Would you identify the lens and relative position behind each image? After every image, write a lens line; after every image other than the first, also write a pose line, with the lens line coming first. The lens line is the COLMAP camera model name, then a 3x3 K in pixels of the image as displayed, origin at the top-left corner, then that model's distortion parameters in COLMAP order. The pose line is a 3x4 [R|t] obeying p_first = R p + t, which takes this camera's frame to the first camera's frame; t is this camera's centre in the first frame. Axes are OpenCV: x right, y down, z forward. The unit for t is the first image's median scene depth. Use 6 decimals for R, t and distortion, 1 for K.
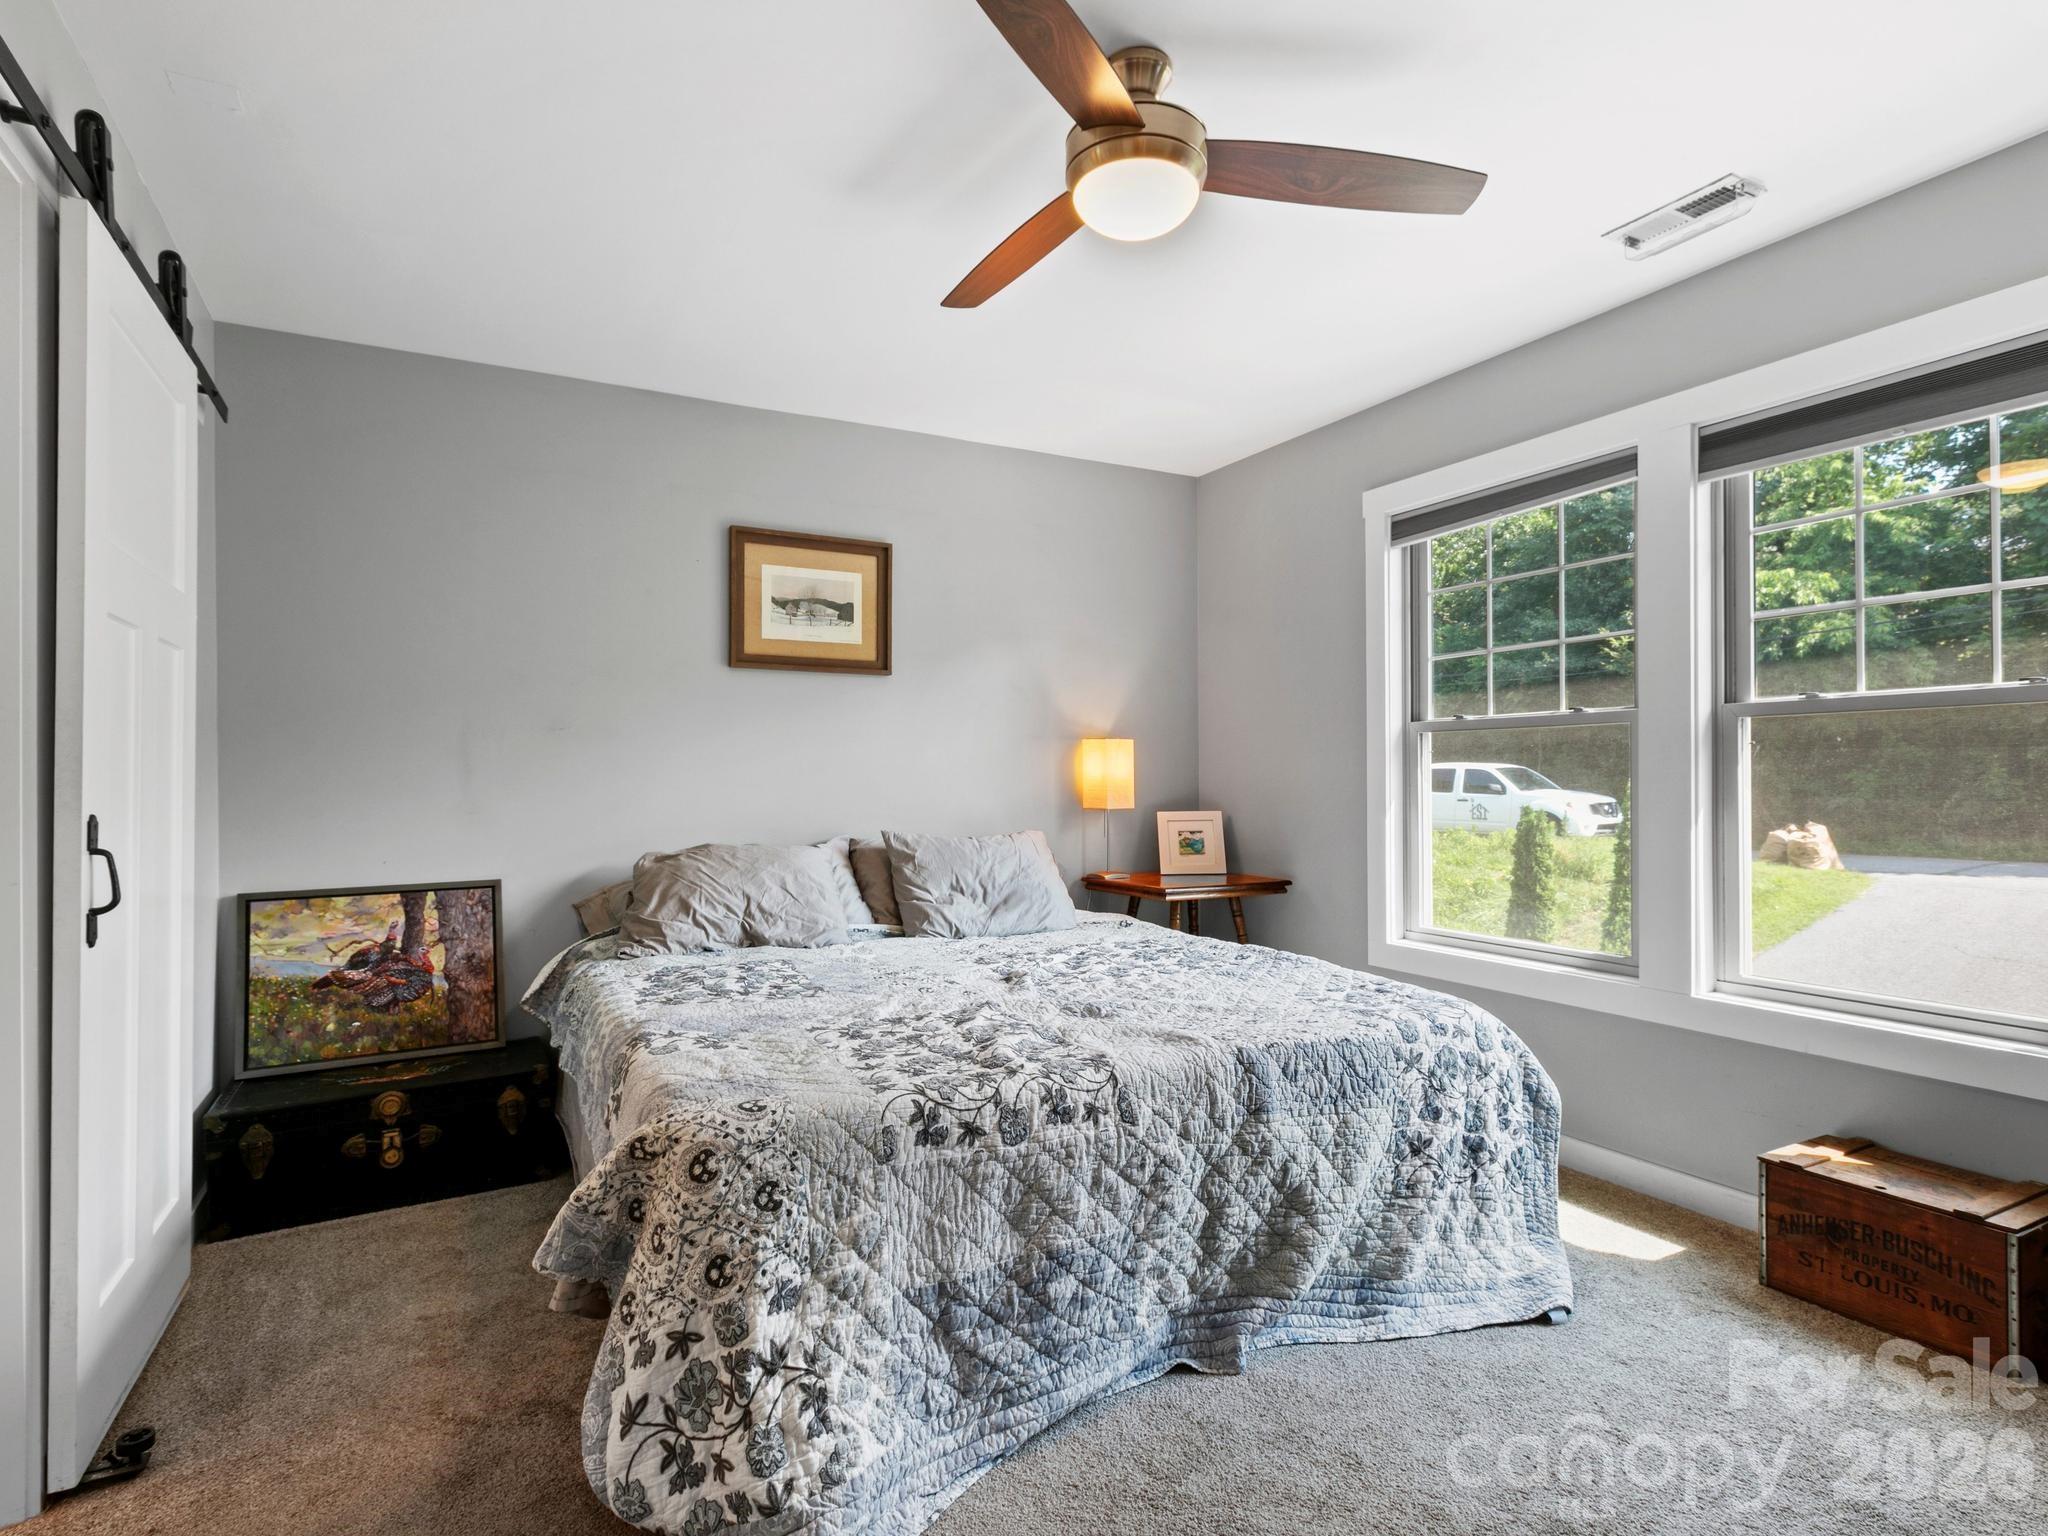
lens RADIAL K [[1078.7, 0, 1016.1], [0, 1078.7, 781.7], [0, 0, 1]] dist [0.001449, 0.001263]
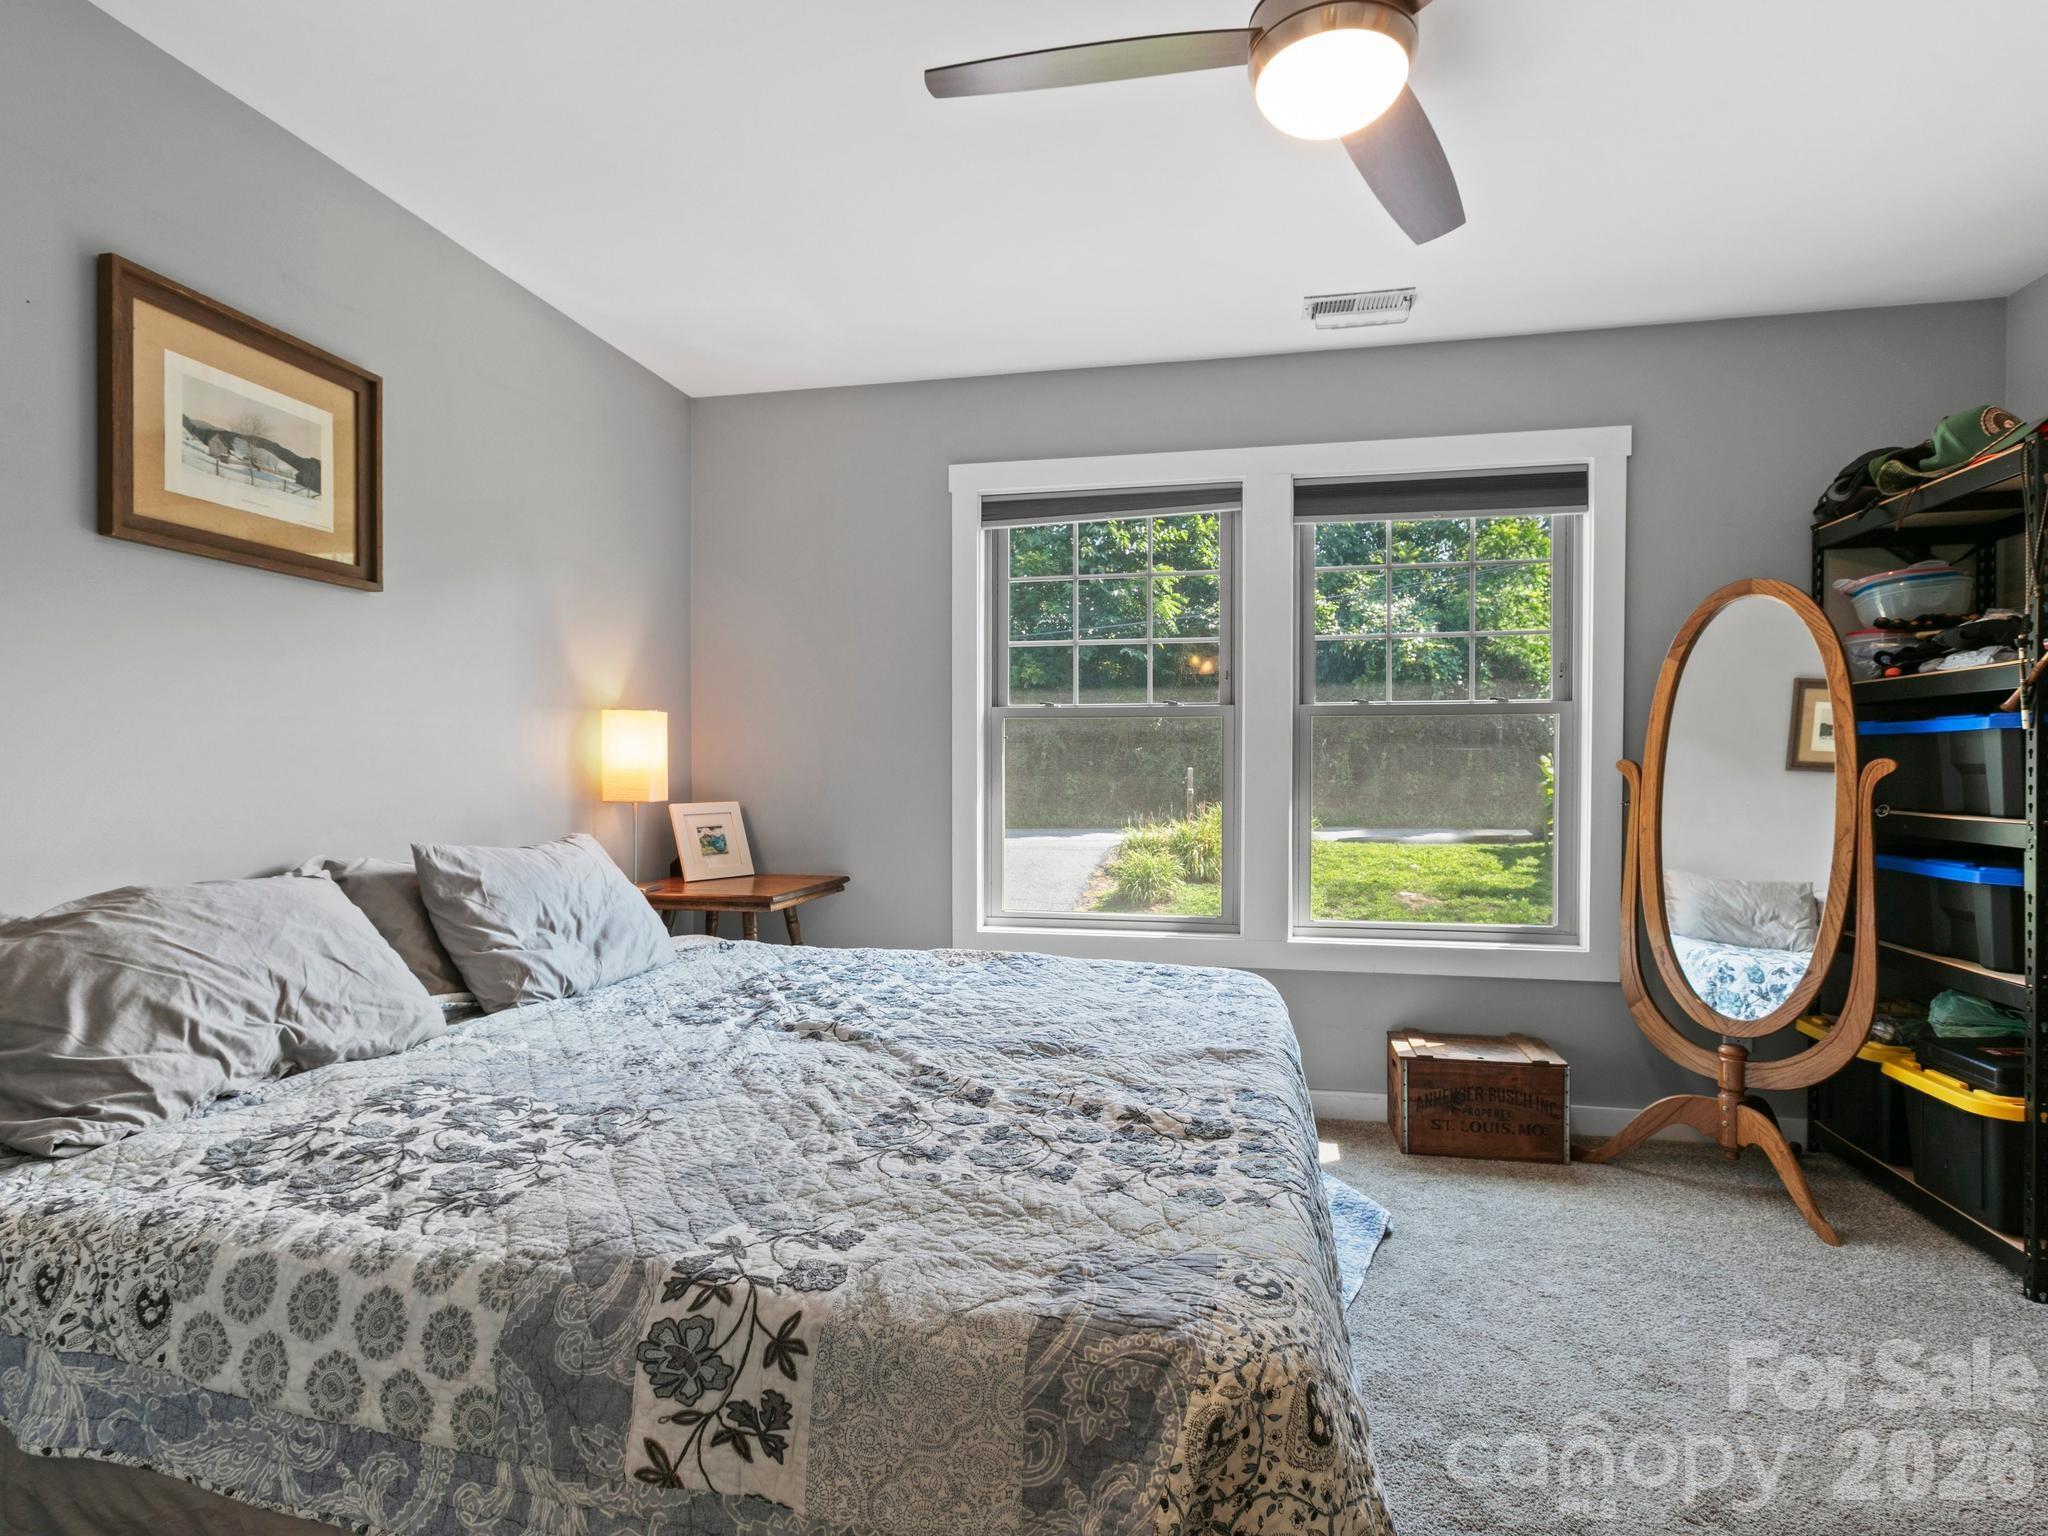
lens RADIAL K [[1078.7, 0, 1016.1], [0, 1078.7, 781.7], [0, 0, 1]] dist [0.001449, 0.001263]
pose [[0.631435, -0.007256, 0.775395, -0.399871], [-0.001282, 0.999945, 0.010401, 0.003255], [-0.775428, -0.007561, 0.631391, 0.359357]]
